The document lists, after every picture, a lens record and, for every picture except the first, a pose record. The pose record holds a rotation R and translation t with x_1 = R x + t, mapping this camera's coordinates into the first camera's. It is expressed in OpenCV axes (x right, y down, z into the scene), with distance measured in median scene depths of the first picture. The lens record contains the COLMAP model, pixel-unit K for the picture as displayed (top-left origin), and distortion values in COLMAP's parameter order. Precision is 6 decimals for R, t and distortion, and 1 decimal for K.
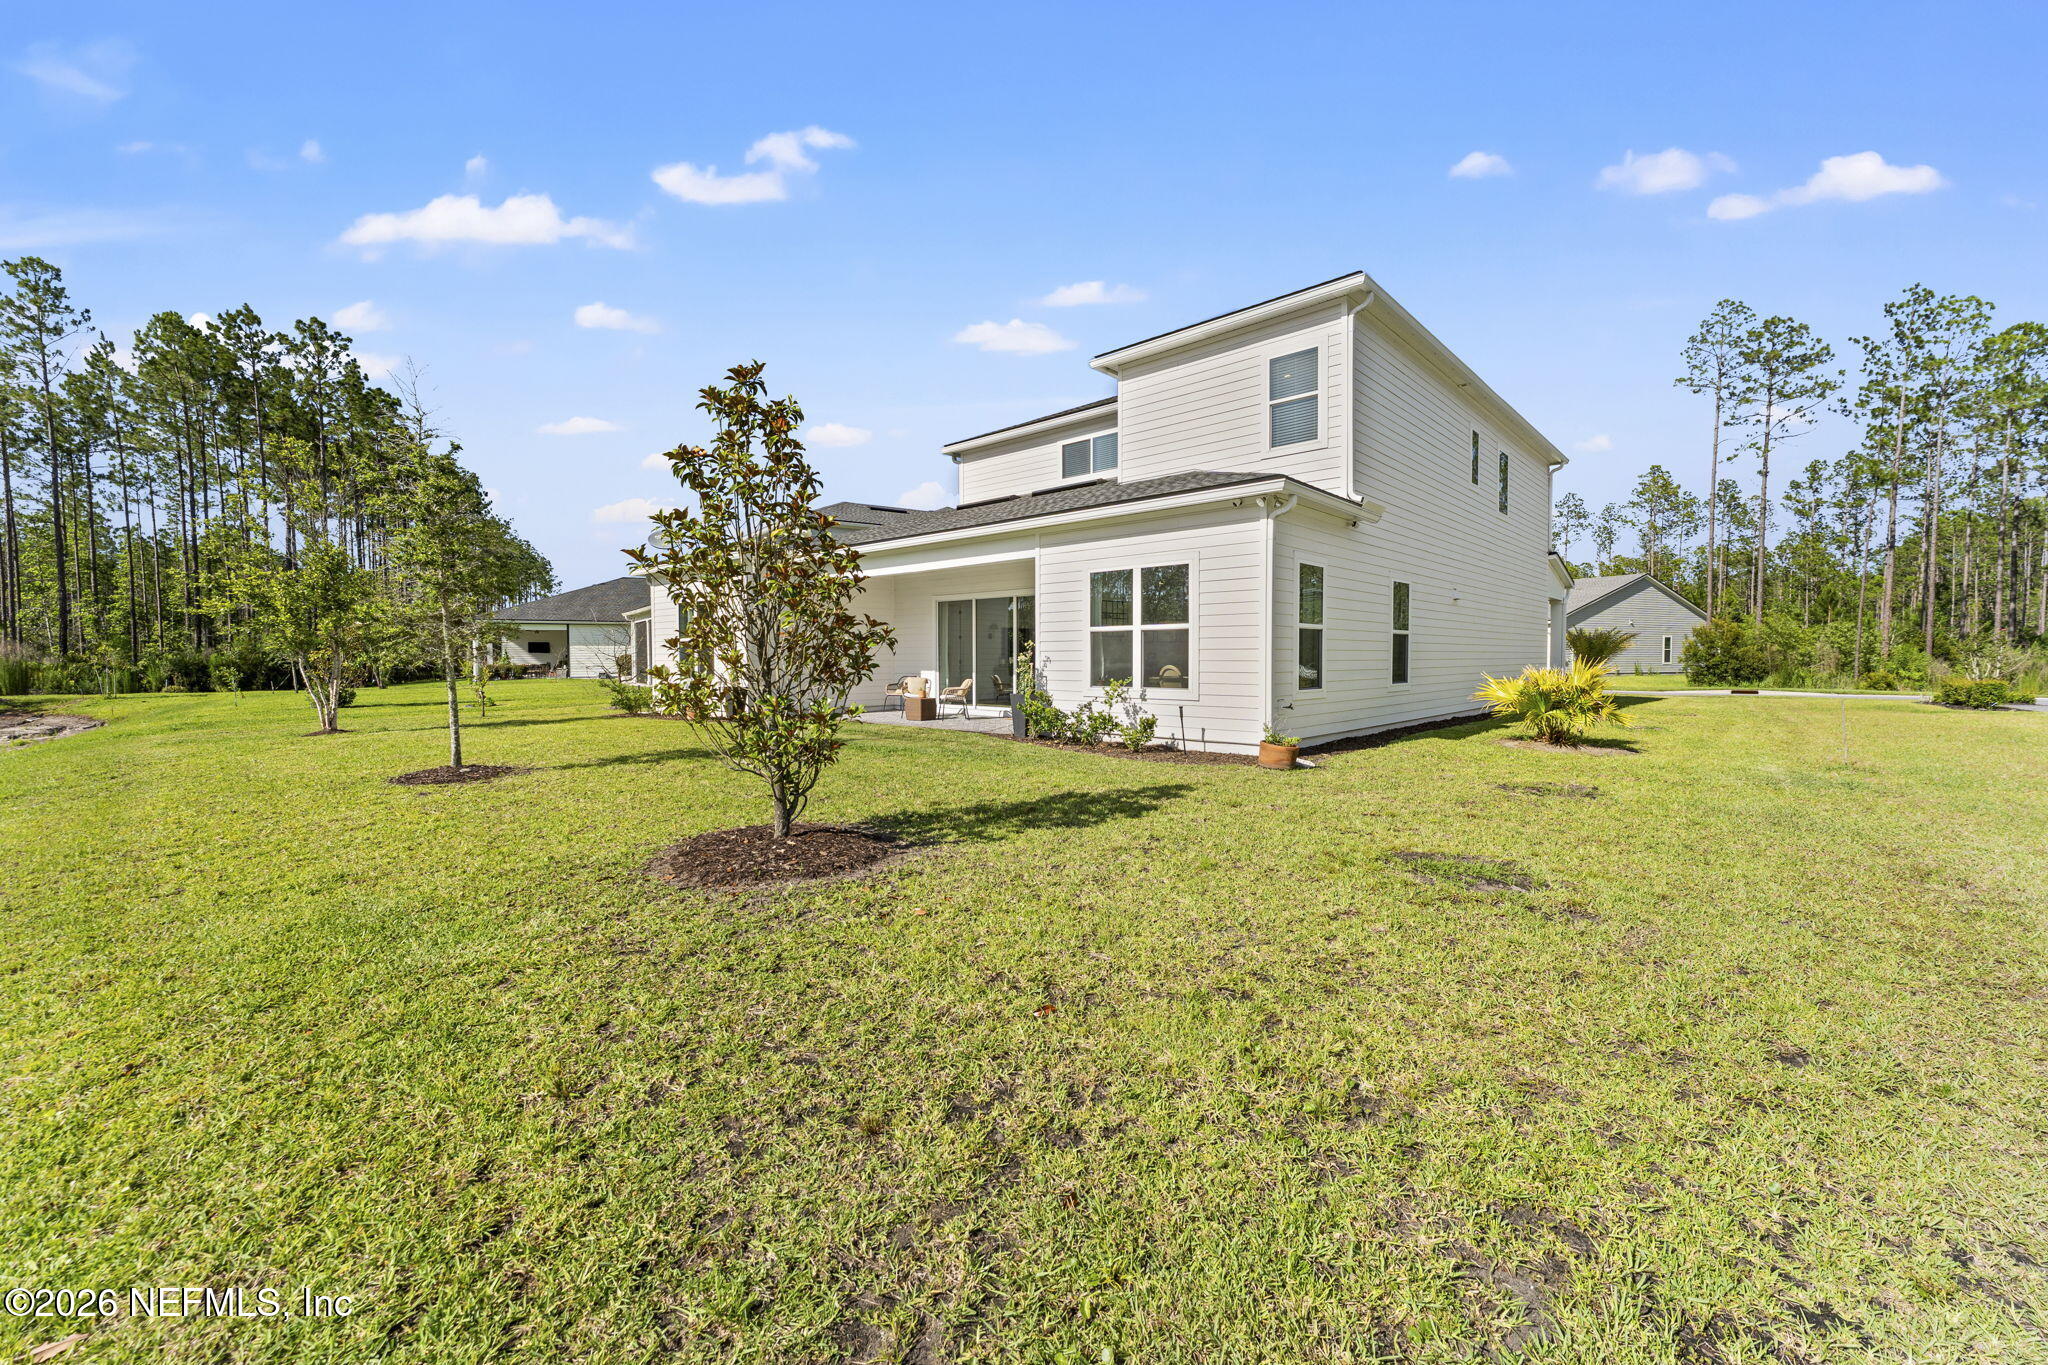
lens RADIAL K [[832.5, 0, 1022.2], [0, 832.5, 658.6], [0, 0, 1]] dist [-0.001305, -0.000059]
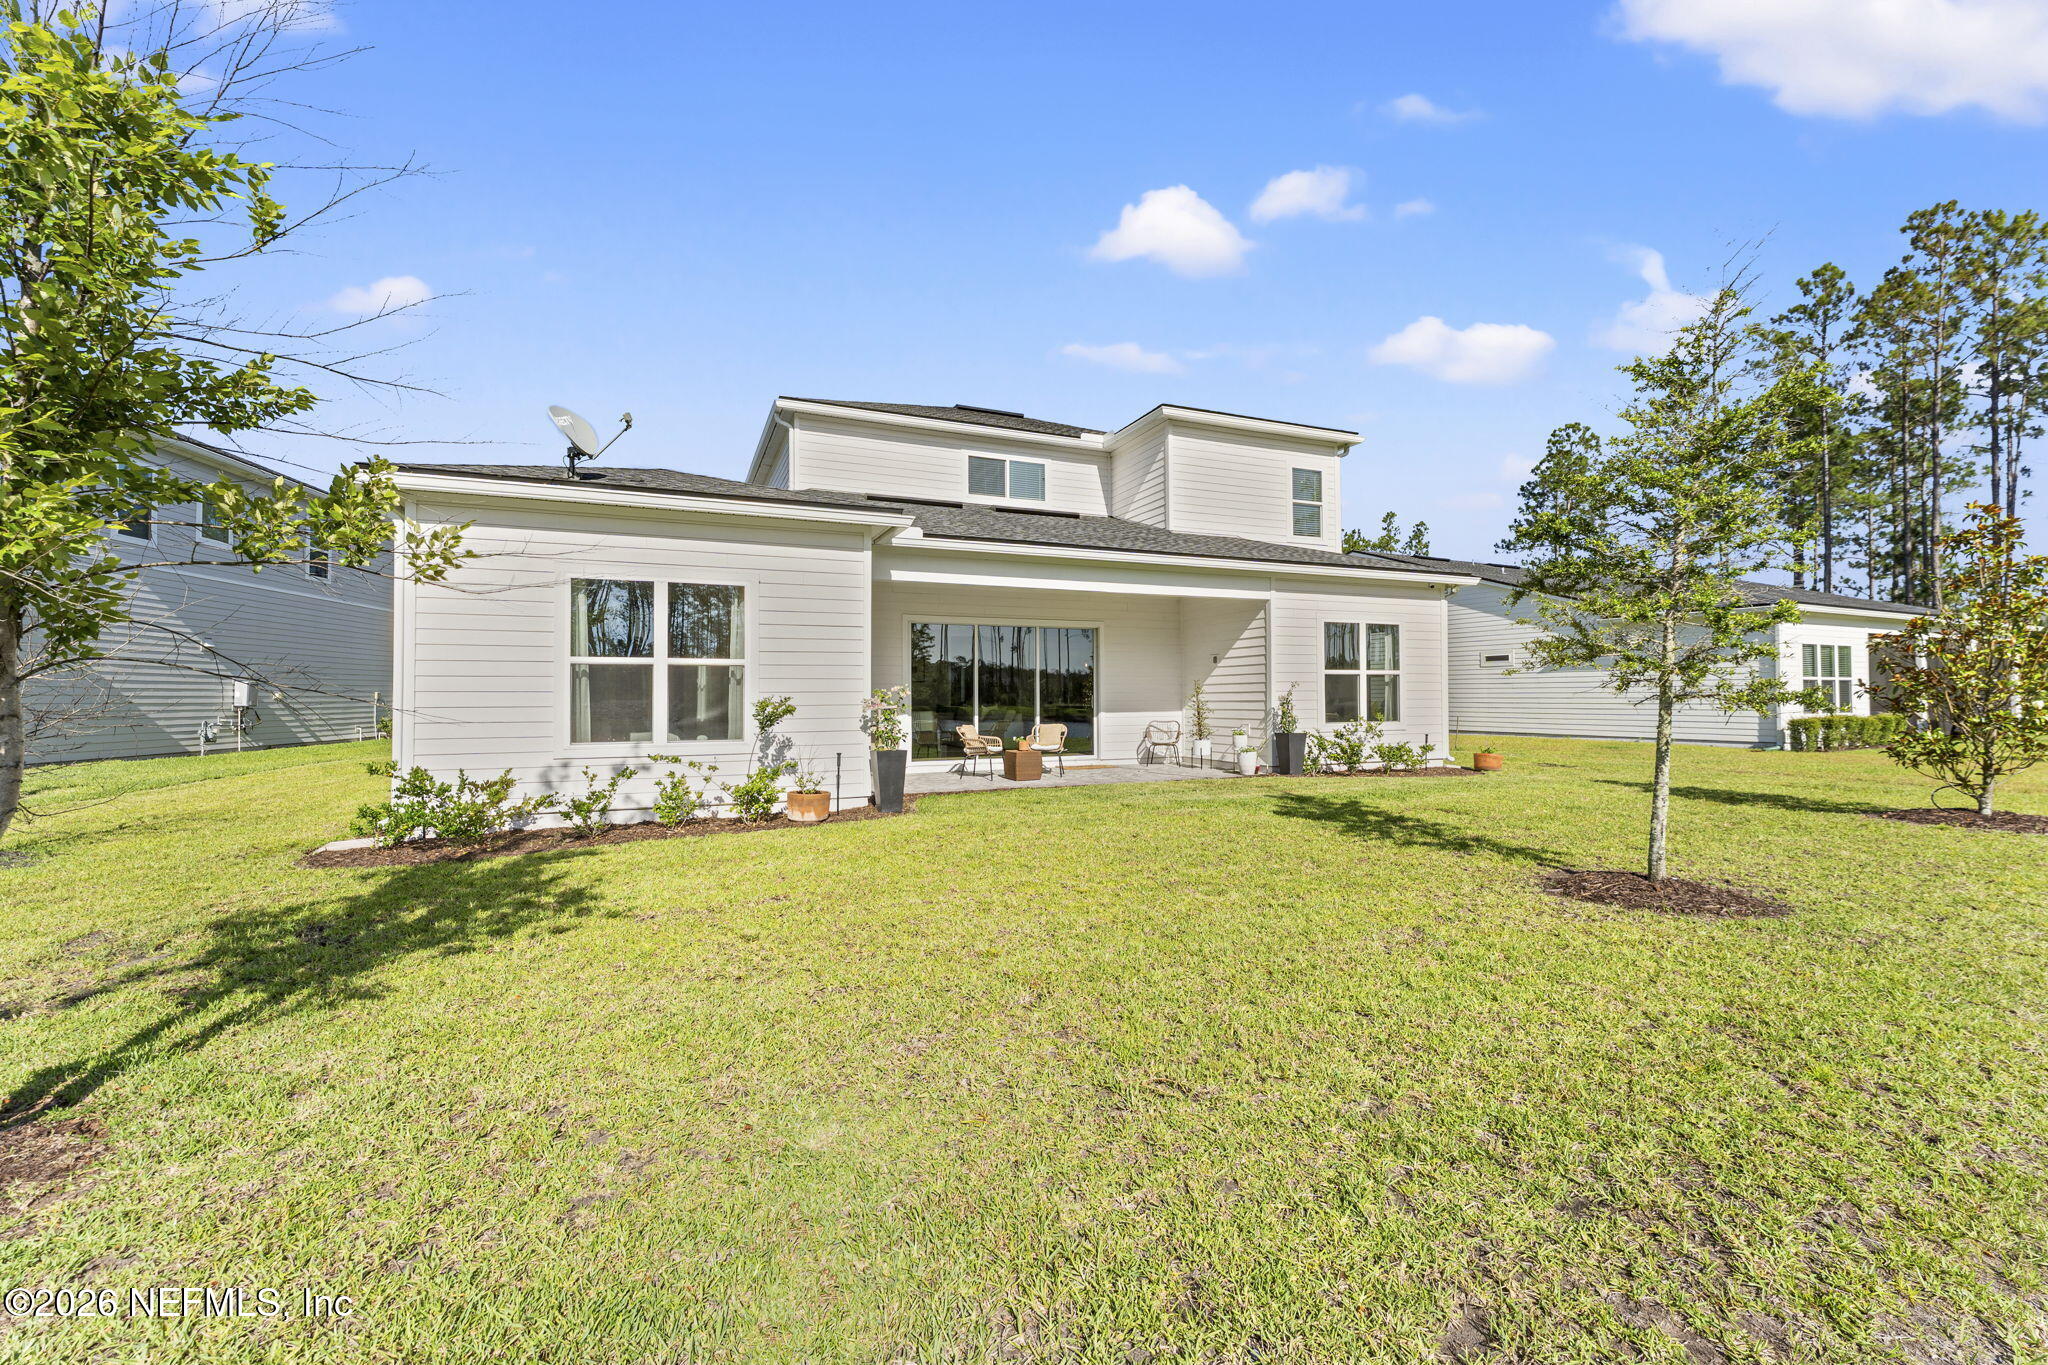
lens RADIAL K [[832.5, 0, 1022.2], [0, 832.5, 658.6], [0, 0, 1]] dist [-0.001305, -0.000059]
pose [[0.397687, 0.040273, 0.916637, -1.066855], [0.005796, 0.998906, -0.046402, -0.003297], [-0.917503, 0.023766, 0.397018, 0.893978]]
